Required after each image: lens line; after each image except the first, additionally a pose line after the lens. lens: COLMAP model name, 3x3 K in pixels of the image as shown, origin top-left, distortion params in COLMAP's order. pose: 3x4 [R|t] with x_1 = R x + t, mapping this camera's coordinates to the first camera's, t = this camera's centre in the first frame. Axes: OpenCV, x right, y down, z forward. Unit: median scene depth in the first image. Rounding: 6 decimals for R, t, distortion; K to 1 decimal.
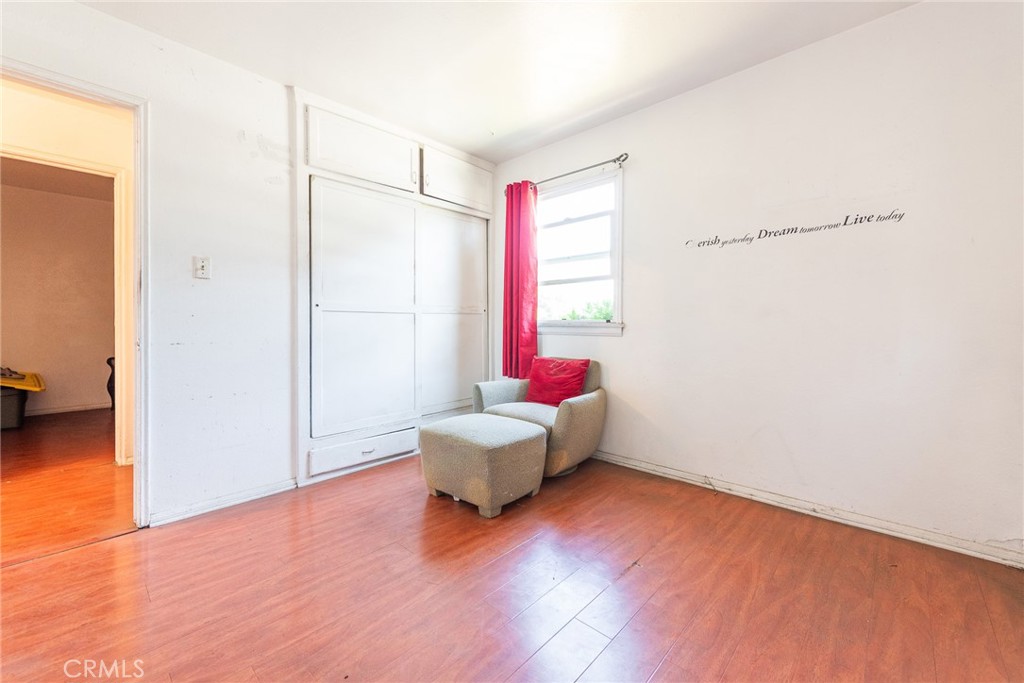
lens RADIAL K [[414.3, 0, 512.5], [0, 414.3, 334.6], [0, 0, 1]] dist [0.009938, -0.000445]
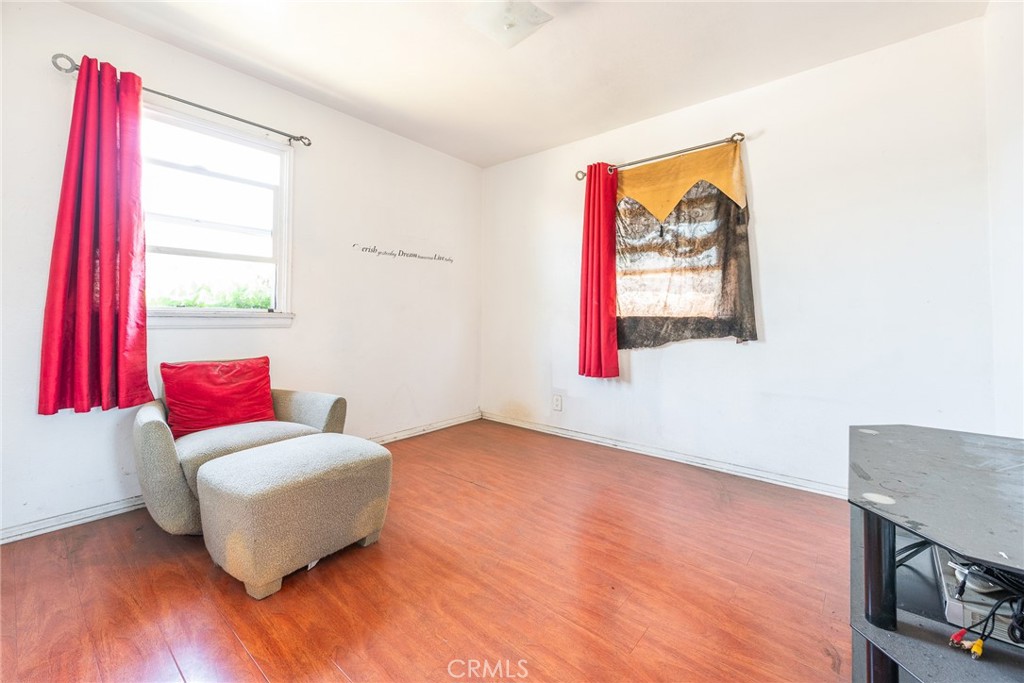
lens RADIAL K [[417.5, 0, 498.0], [0, 417.5, 322.3], [0, 0, 1]] dist [0.011116, -0.000092]
pose [[-0.041871, -0.012629, 0.999043, -0.669220], [0.019170, 0.999726, 0.013441, -0.011145], [-0.998939, 0.019714, -0.041617, 0.561423]]
